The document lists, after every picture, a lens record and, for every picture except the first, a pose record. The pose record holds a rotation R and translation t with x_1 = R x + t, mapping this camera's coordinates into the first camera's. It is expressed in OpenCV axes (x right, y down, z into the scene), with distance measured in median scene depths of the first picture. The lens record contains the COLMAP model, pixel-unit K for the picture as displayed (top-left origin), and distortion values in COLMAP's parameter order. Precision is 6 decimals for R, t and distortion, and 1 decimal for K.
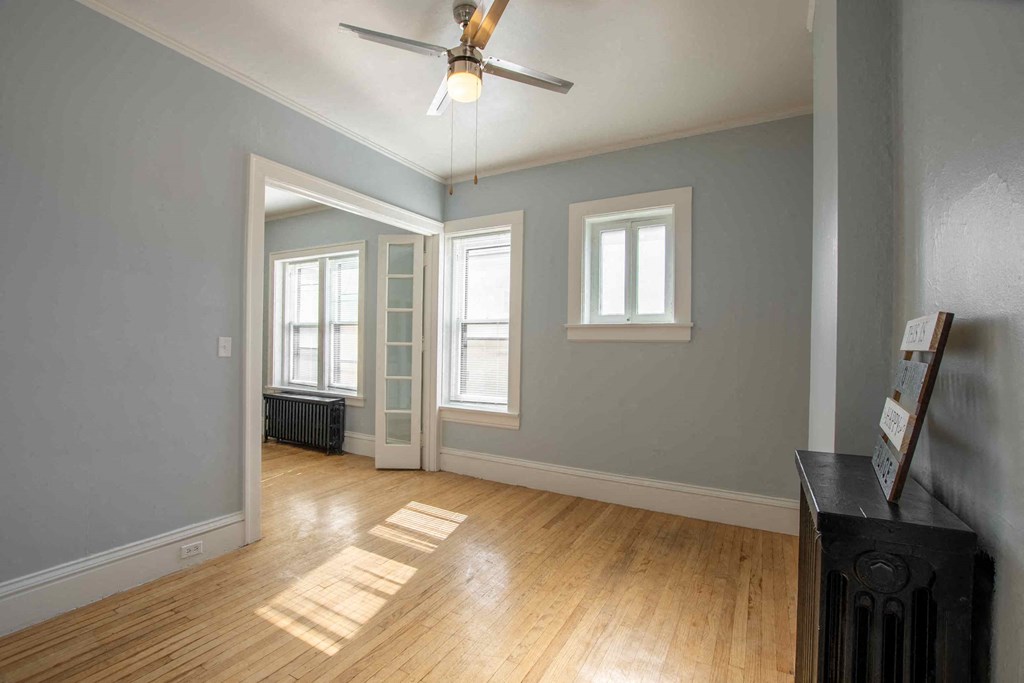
lens RADIAL K [[454.5, 0, 503.9], [0, 454.5, 345.5], [0, 0, 1]] dist [-0.022691, 0.000976]
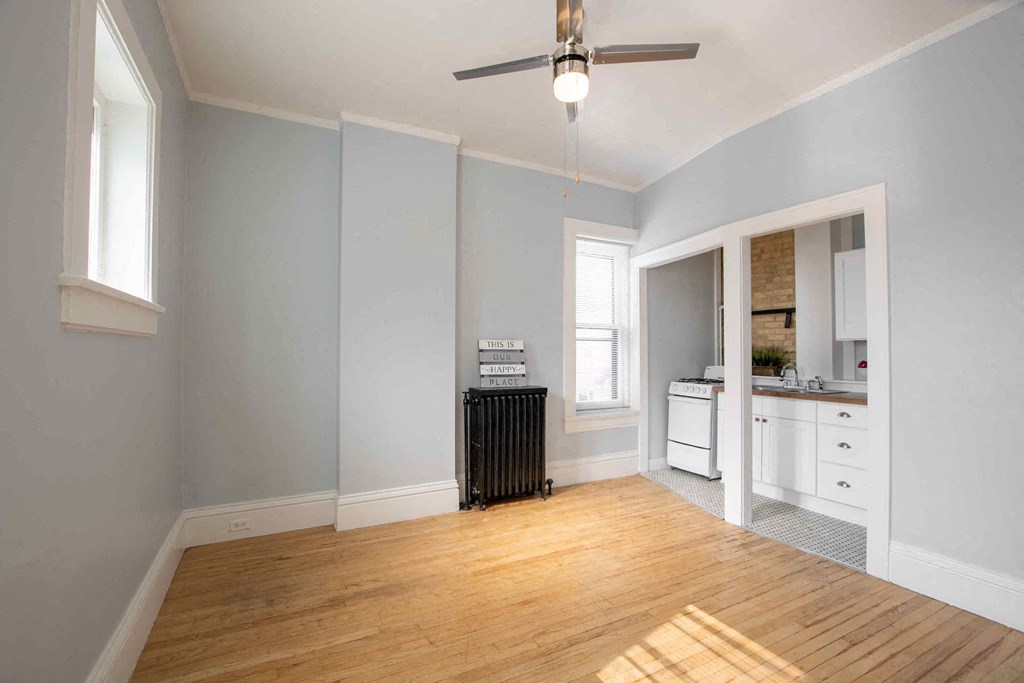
lens RADIAL K [[454.5, 0, 503.9], [0, 454.5, 345.5], [0, 0, 1]] dist [-0.022691, 0.000976]
pose [[-0.841124, -0.009042, 0.540766, -0.290577], [-0.013769, 0.999894, -0.004699, -0.000723], [-0.540667, -0.011399, -0.841160, 1.098293]]
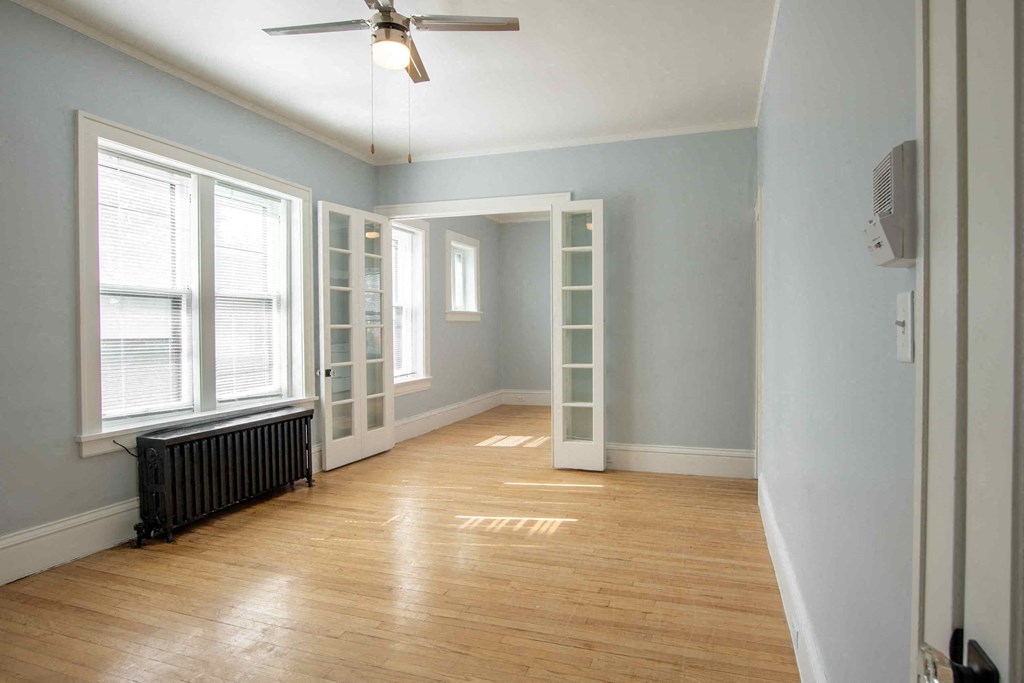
lens RADIAL K [[587.1, 0, 512.0], [0, 587.1, 341.5], [0, 0, 1]] dist [-0.003153, 0.000658]
pose [[-0.192730, -0.044346, 0.980249, -1.804354], [0.007249, 0.998887, 0.046614, -0.034232], [-0.981225, 0.016090, -0.192194, 1.165068]]
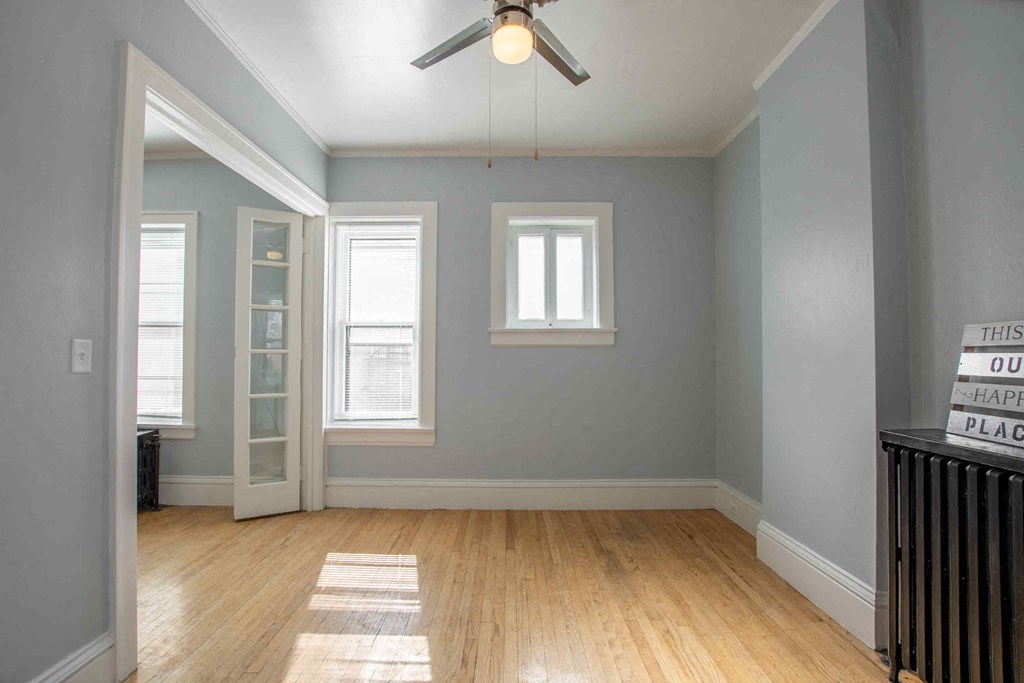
lens RADIAL K [[454.5, 0, 503.9], [0, 454.5, 345.5], [0, 0, 1]] dist [-0.022691, 0.000976]
pose [[0.871341, -0.003999, 0.490661, -0.300391], [0.012648, 0.999818, -0.014312, 0.002756], [-0.490514, 0.018677, 0.871233, 0.162467]]
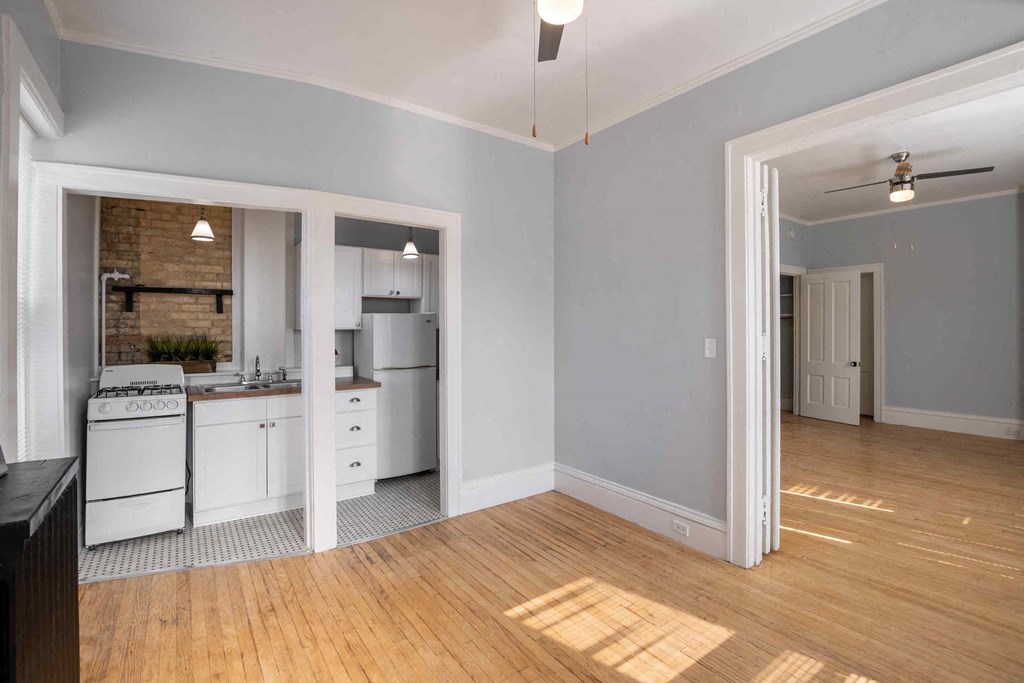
lens RADIAL K [[461.1, 0, 510.3], [0, 461.1, 325.0], [0, 0, 1]] dist [-0.019904, -0.000031]
pose [[-0.409996, -0.020905, -0.911848, 0.352709], [-0.004894, 0.999773, -0.020720, -0.017875], [0.912074, -0.004032, -0.410005, 0.710348]]
